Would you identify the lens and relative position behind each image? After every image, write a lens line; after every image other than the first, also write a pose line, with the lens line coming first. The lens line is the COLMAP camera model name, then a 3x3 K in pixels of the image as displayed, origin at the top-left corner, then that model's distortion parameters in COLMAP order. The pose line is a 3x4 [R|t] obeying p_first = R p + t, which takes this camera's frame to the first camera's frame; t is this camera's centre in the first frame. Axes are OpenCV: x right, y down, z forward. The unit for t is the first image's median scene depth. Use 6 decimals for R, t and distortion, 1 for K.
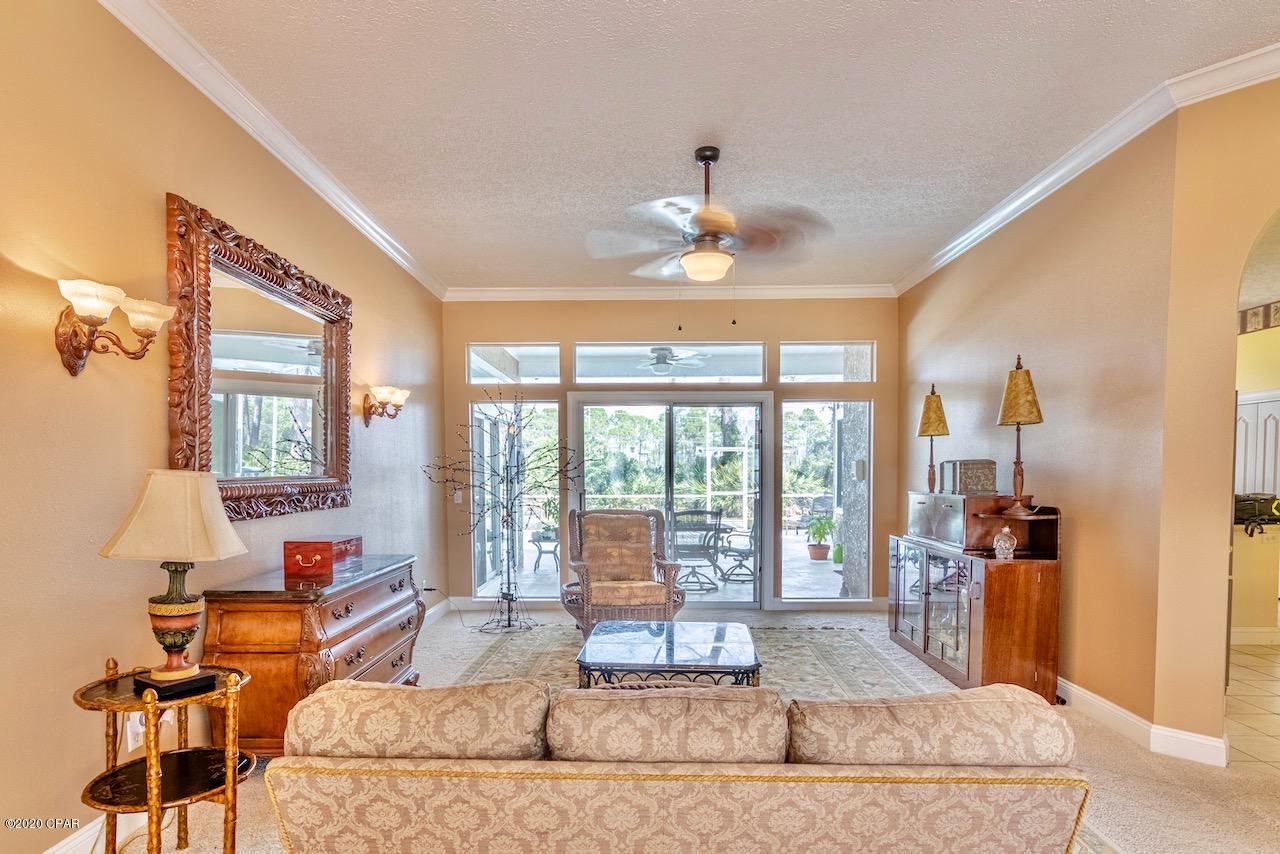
lens RADIAL K [[668.2, 0, 639.6], [0, 668.2, 500.2], [0, 0, 1]] dist [0.001142, -0.000113]
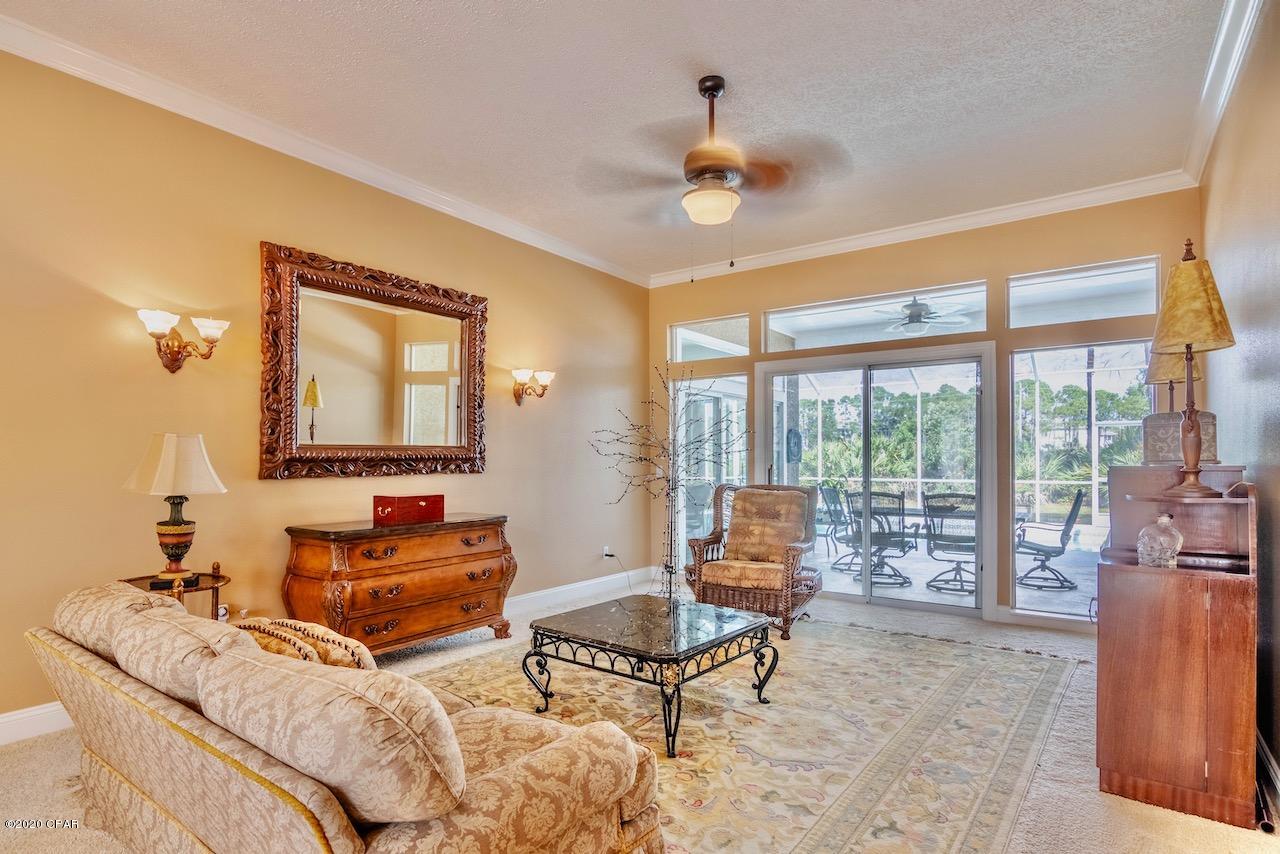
lens RADIAL K [[662.1, 0, 632.2], [0, 662.1, 456.1], [0, 0, 1]] dist [0.001751, -0.000933]
pose [[0.823711, -0.002244, -0.567005, 0.380900], [-0.022569, 0.999070, -0.036740, 0.014511], [0.566560, 0.043060, 0.822895, 0.162507]]
